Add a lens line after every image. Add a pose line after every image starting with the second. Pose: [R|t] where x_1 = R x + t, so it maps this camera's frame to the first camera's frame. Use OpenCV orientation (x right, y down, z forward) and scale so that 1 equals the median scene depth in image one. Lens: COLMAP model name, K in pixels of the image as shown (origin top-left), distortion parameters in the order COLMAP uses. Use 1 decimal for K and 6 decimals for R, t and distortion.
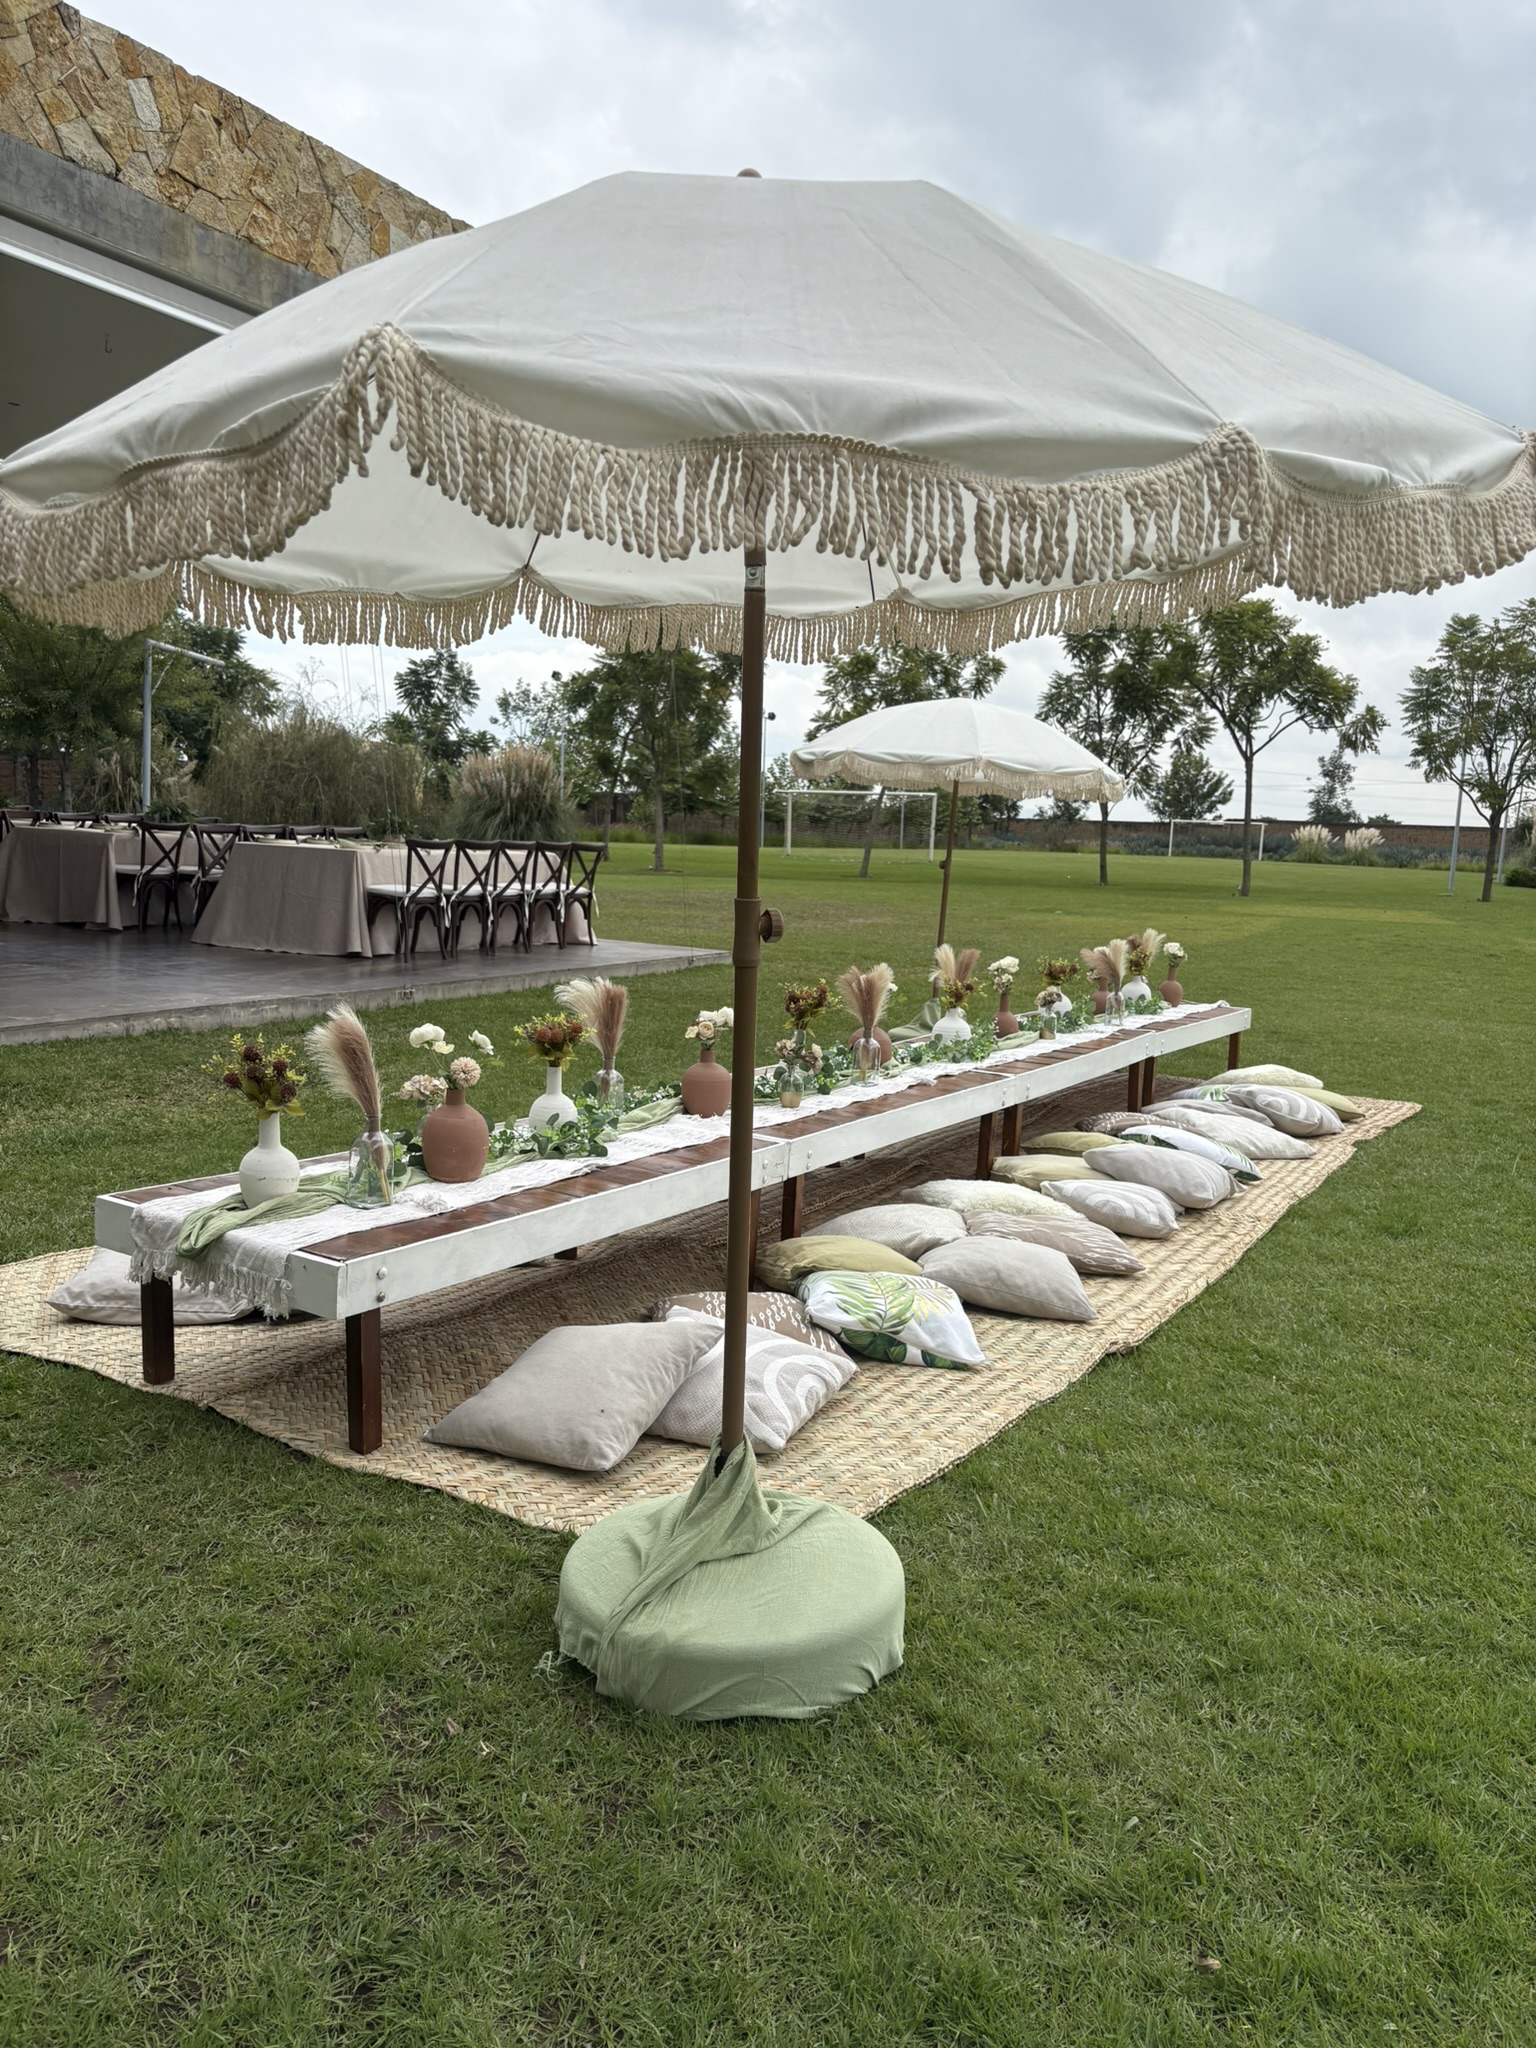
lens RADIAL K [[1694.6, 0, 758.2], [0, 1694.6, 1028.0], [0, 0, 1]] dist [0.130819, -0.110911]
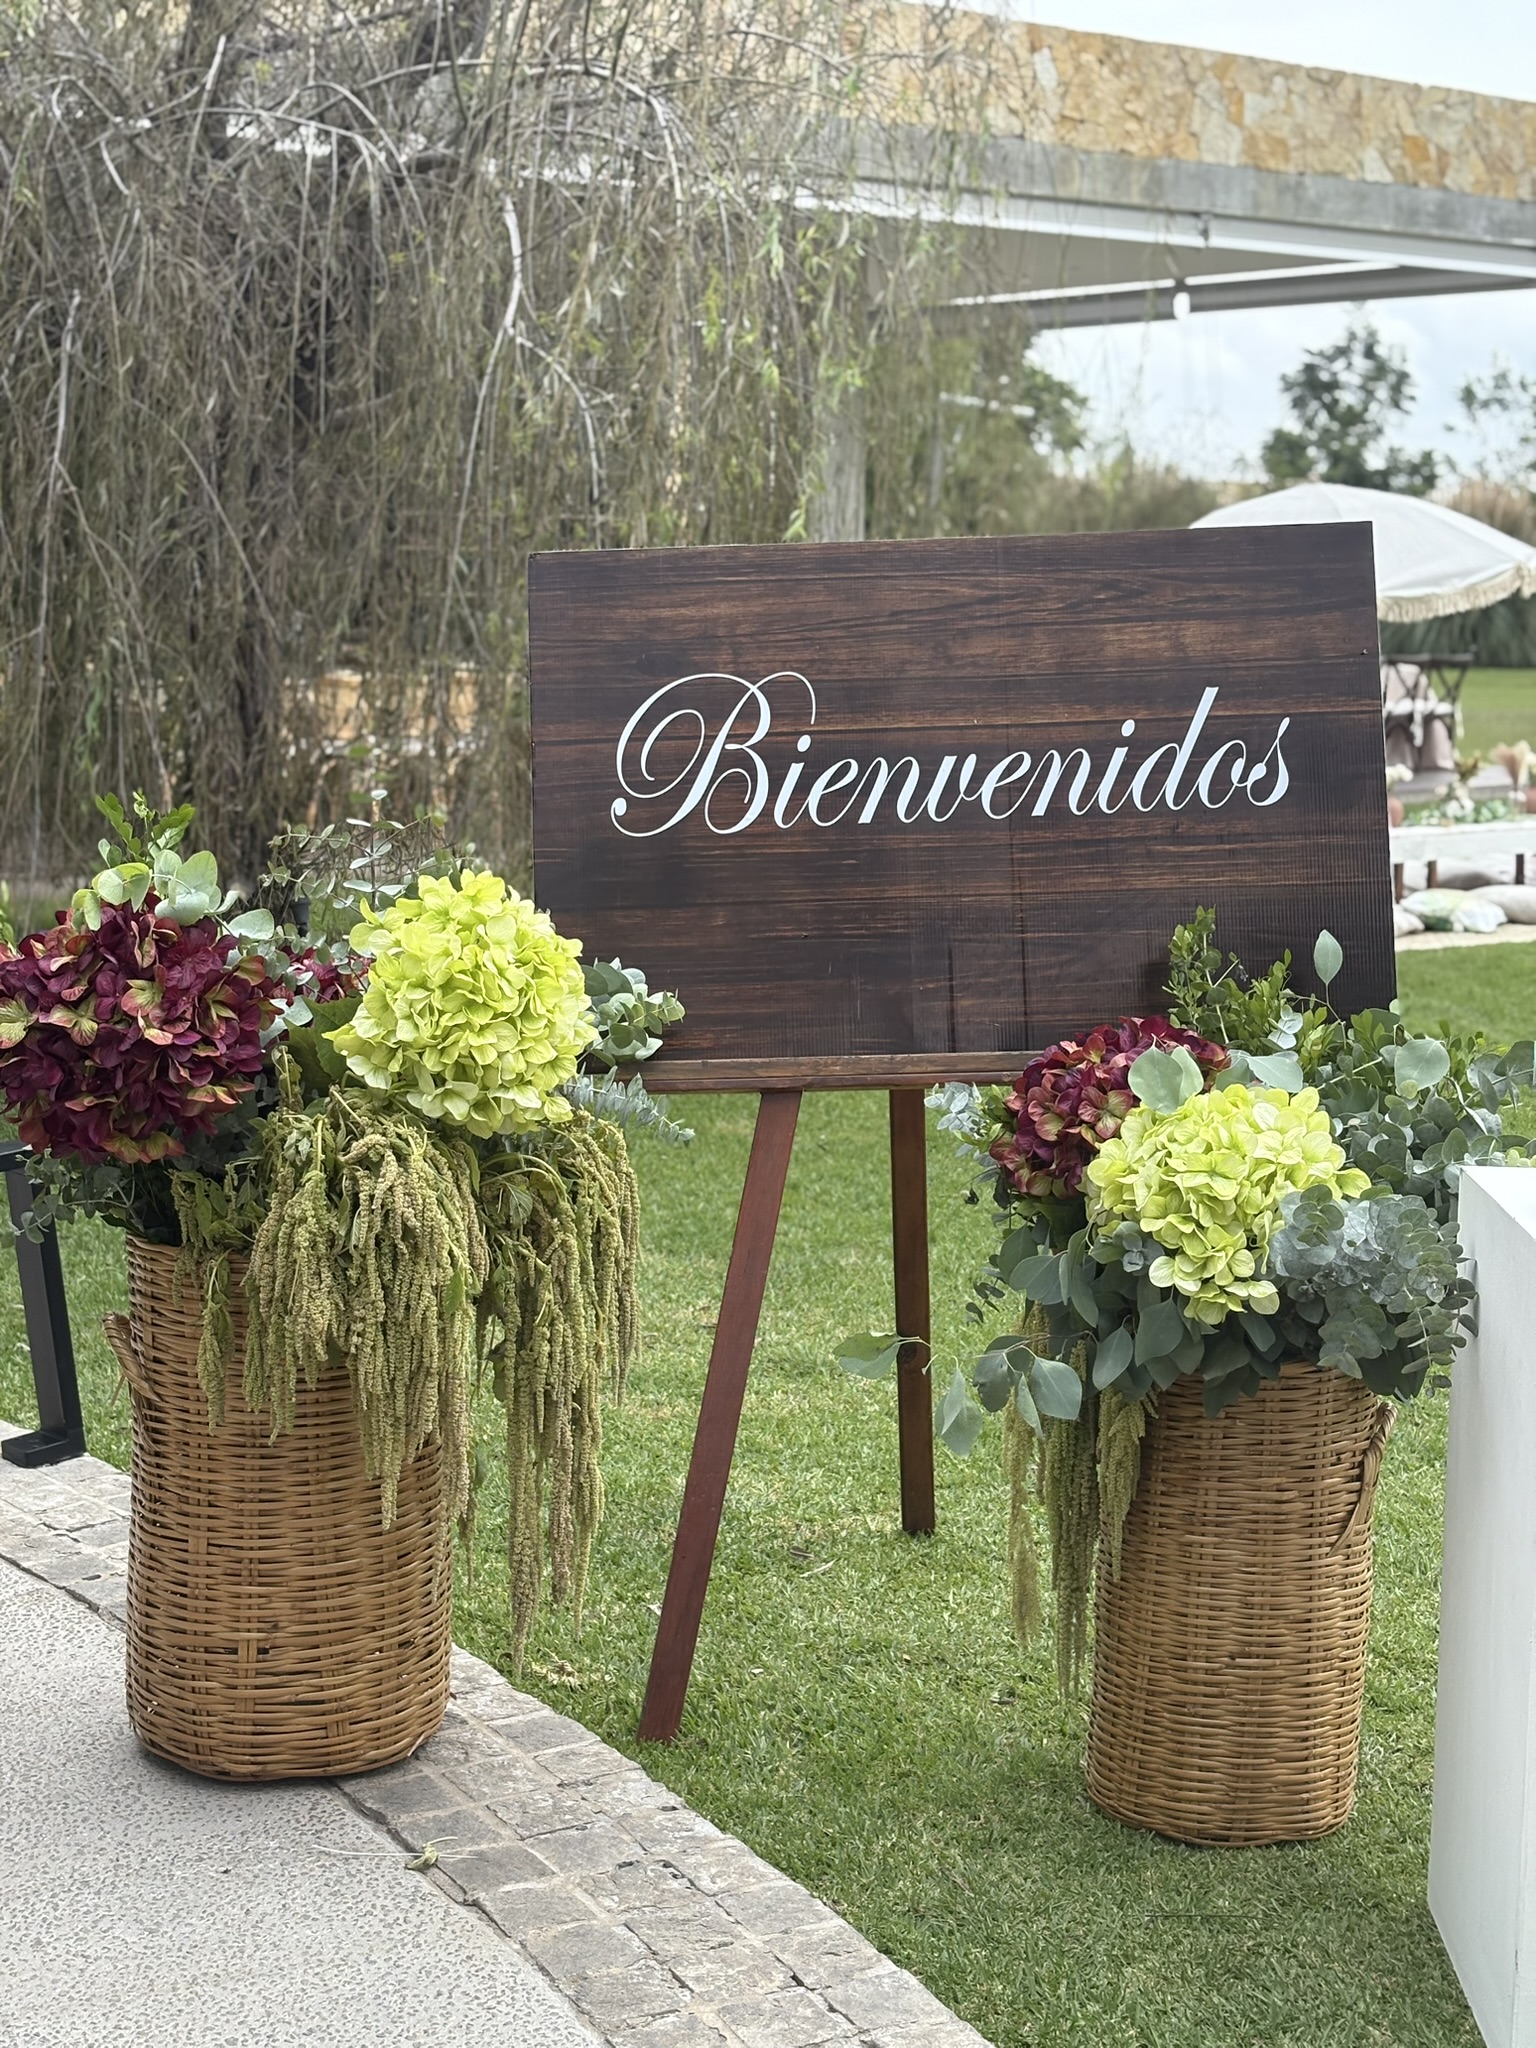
lens RADIAL K [[3327.7, 0, 768.0], [0, 3327.7, 1024.0], [0, 0, 1]] dist [0.531127, -2.762082]
pose [[0.935529, 0.010717, -0.353087, 0.197801], [-0.008803, 0.999937, 0.007026, 0.076806], [0.353140, -0.003465, 0.935564, -0.811747]]
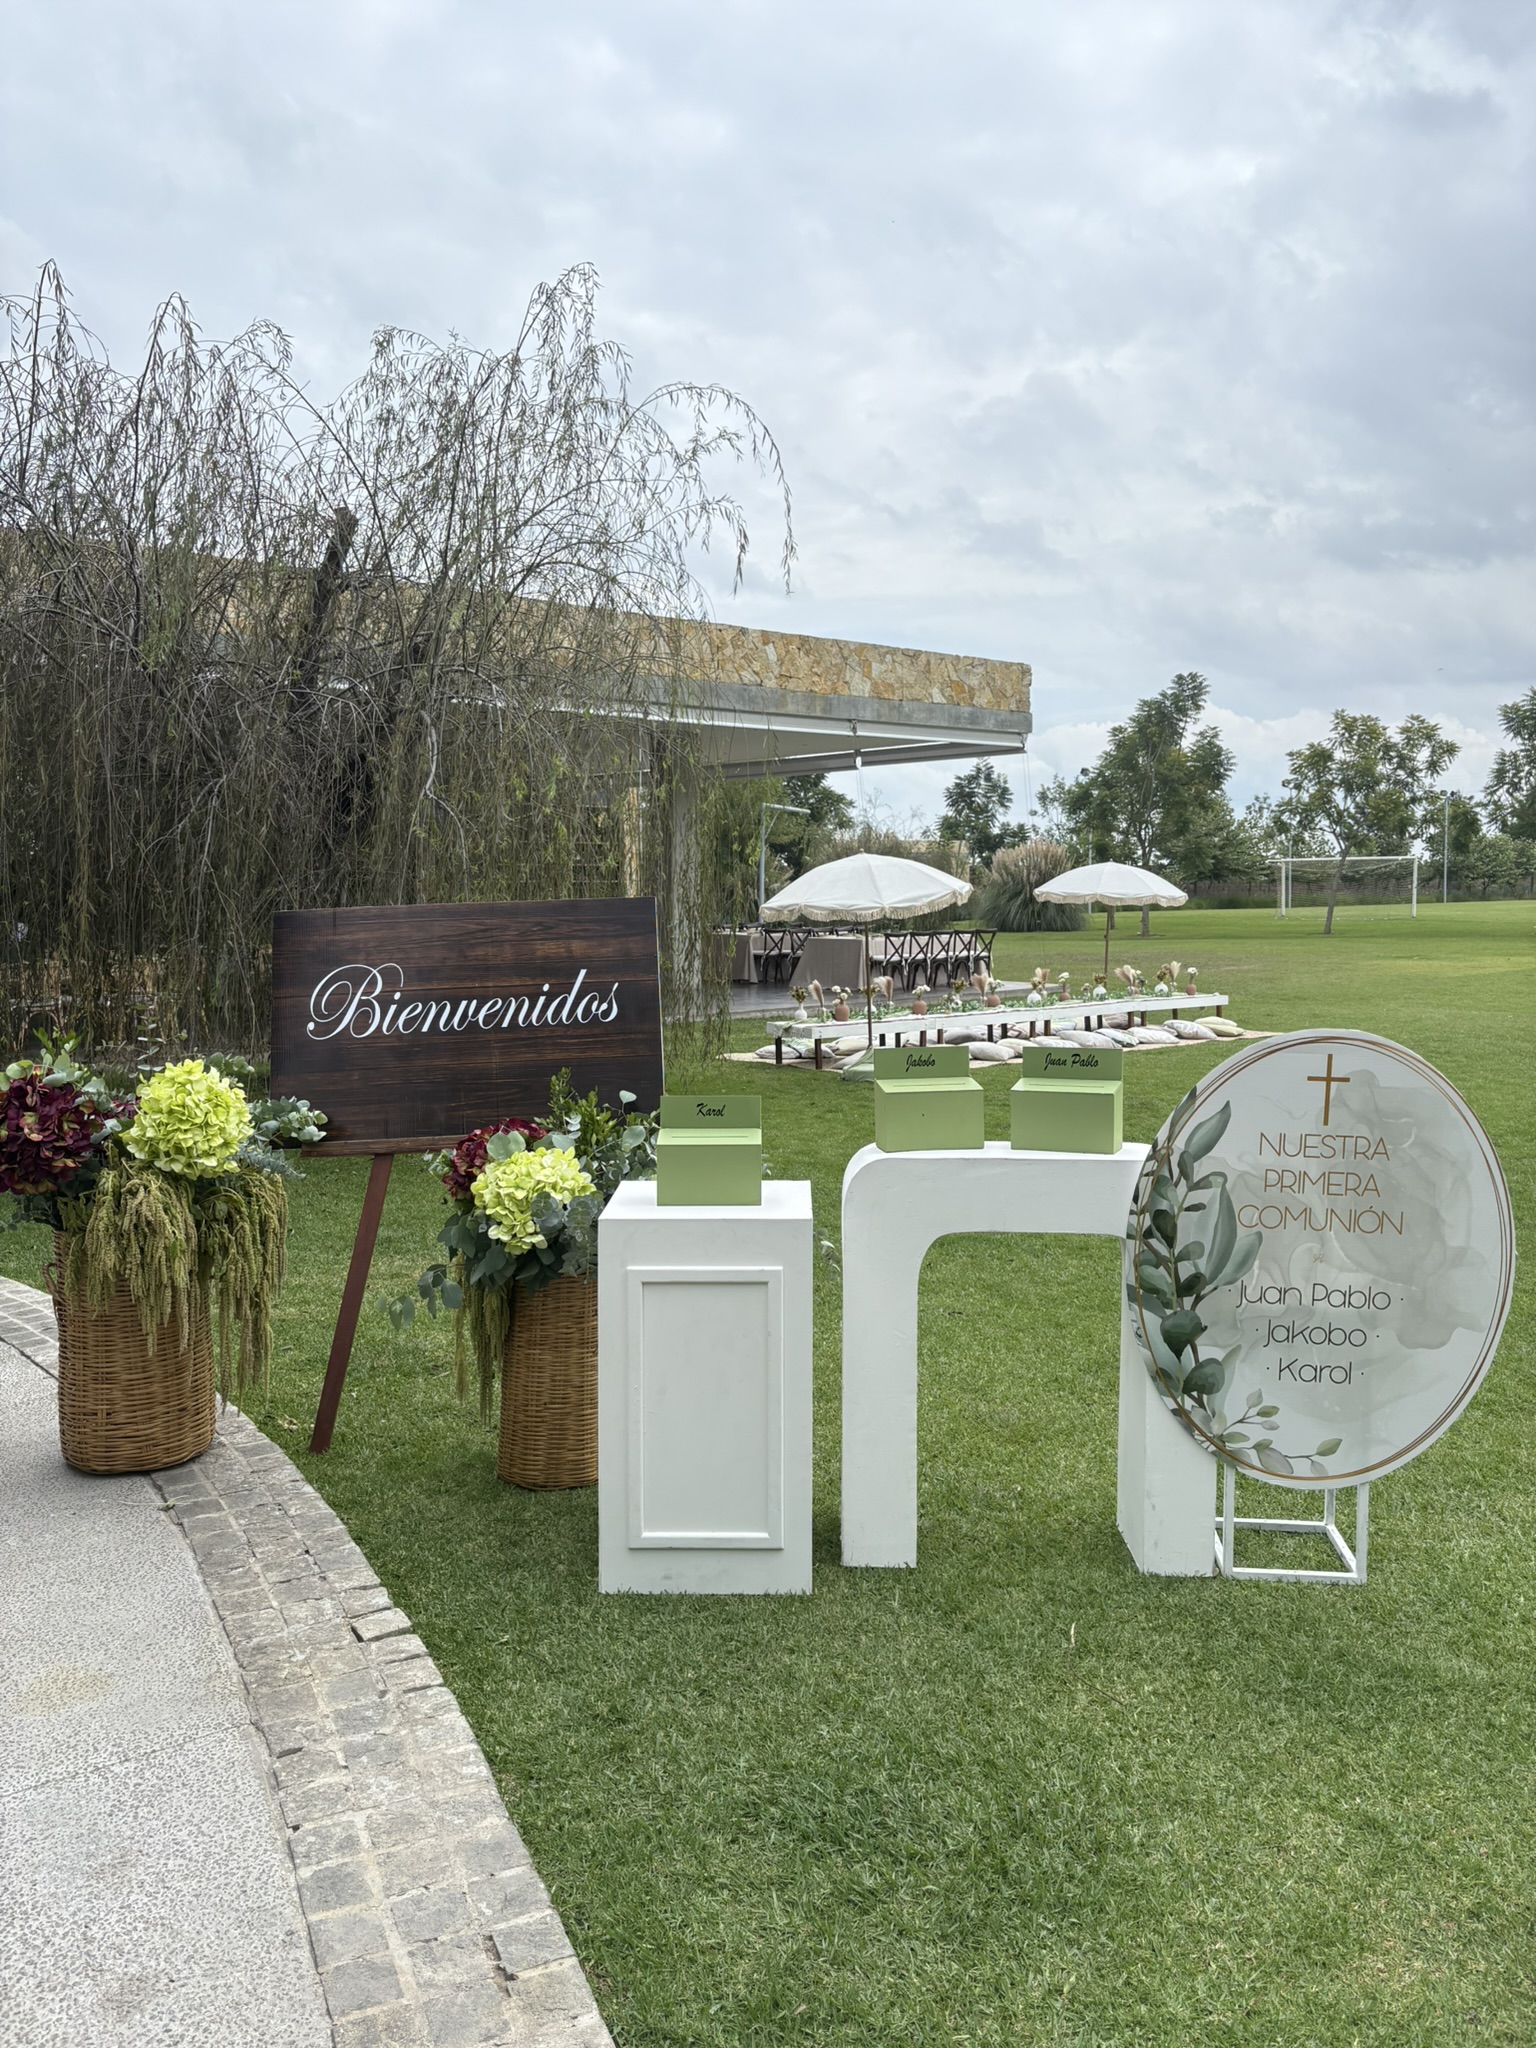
lens RADIAL K [[1694.6, 0, 758.2], [0, 1694.6, 1028.0], [0, 0, 1]] dist [0.130819, -0.110911]
pose [[0.942982, -0.021575, -0.332144, 0.276592], [0.008122, 0.999091, -0.041840, 0.074702], [0.332745, 0.036757, 0.942300, -0.824667]]
